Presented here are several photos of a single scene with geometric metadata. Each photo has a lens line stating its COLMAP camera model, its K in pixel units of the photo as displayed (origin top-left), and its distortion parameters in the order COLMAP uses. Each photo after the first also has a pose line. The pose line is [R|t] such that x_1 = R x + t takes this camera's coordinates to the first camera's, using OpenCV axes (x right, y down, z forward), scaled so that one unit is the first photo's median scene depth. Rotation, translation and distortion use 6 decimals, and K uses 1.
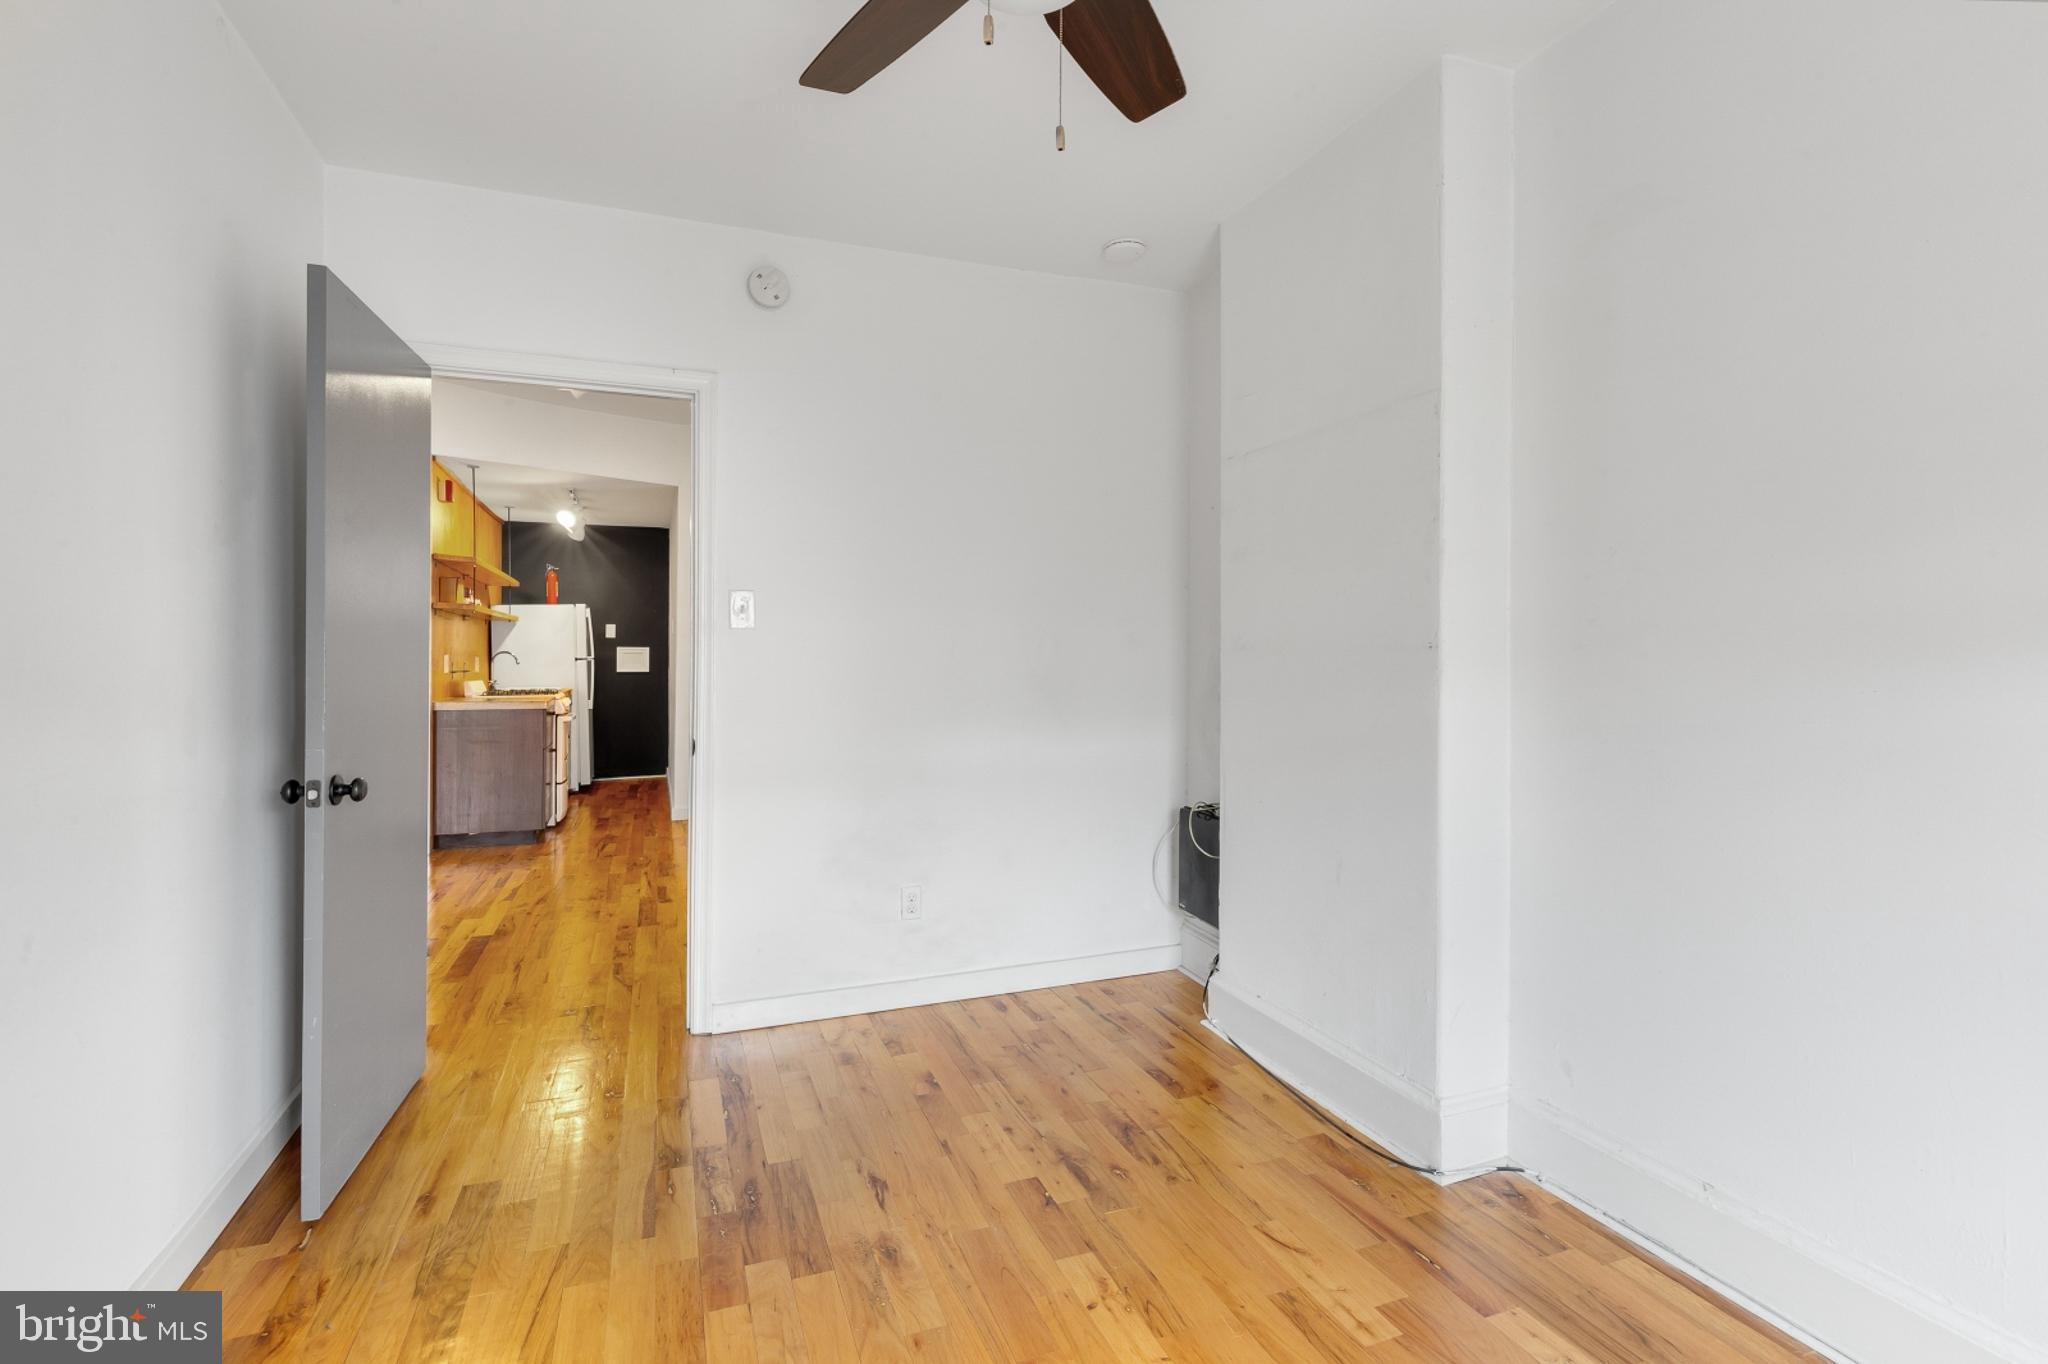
lens RADIAL K [[932.8, 0, 1023.6], [0, 932.8, 645.2], [0, 0, 1]] dist [0.008743, -0.002748]
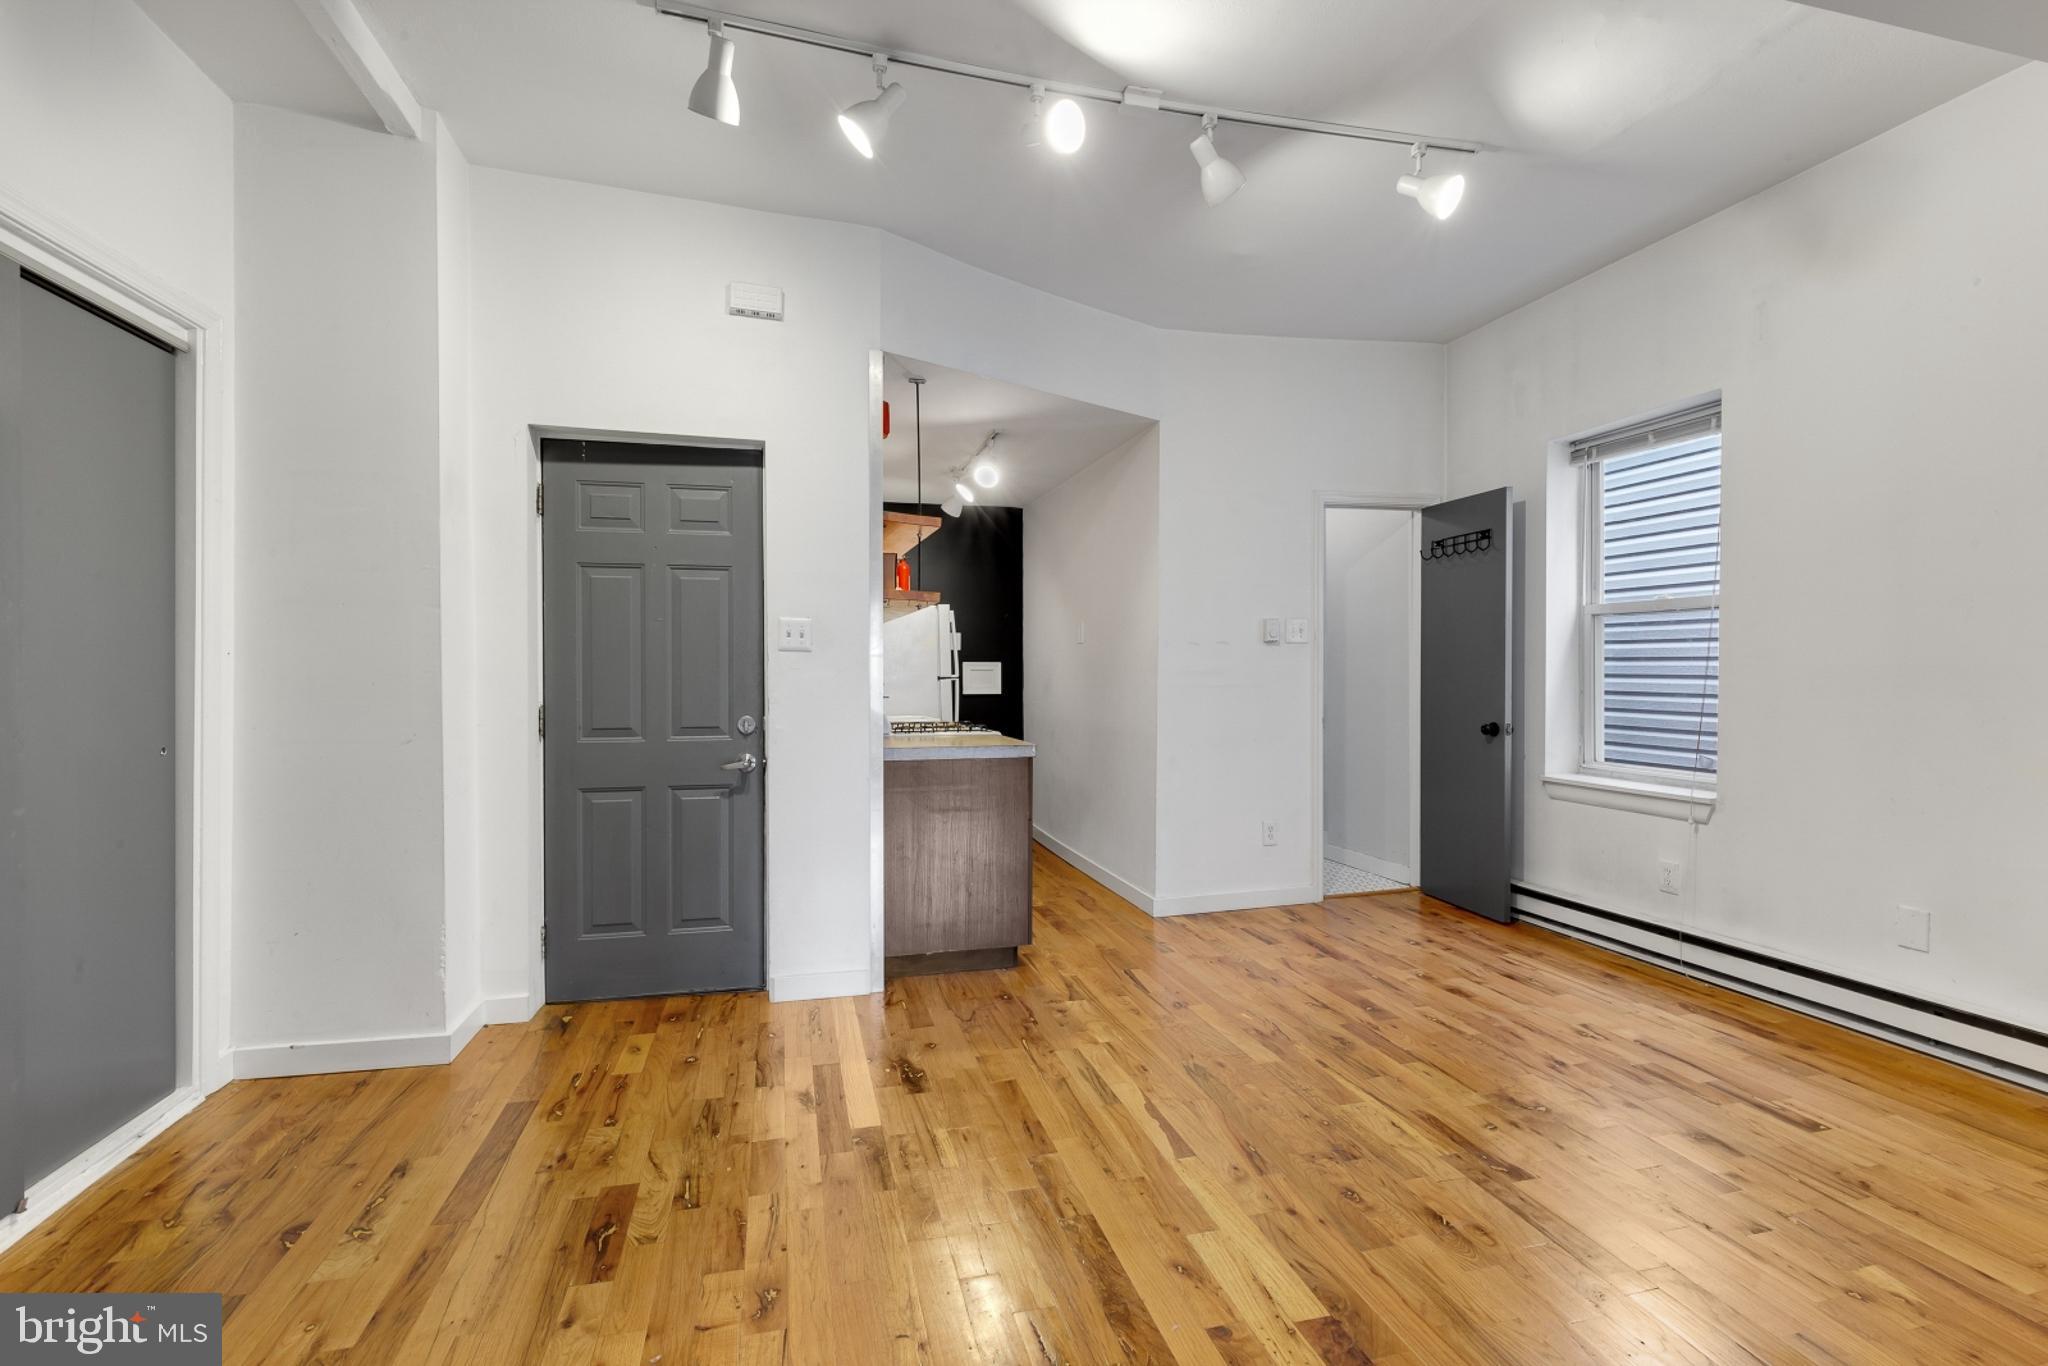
lens RADIAL K [[932.8, 0, 1029.2], [0, 932.8, 681.9], [0, 0, 1]] dist [0.008743, -0.002748]
pose [[0.994143, 0.001371, -0.108064, -0.345550], [0.001406, 0.999671, 0.025611, 0.000051], [0.108064, -0.025613, 0.993814, 0.288384]]
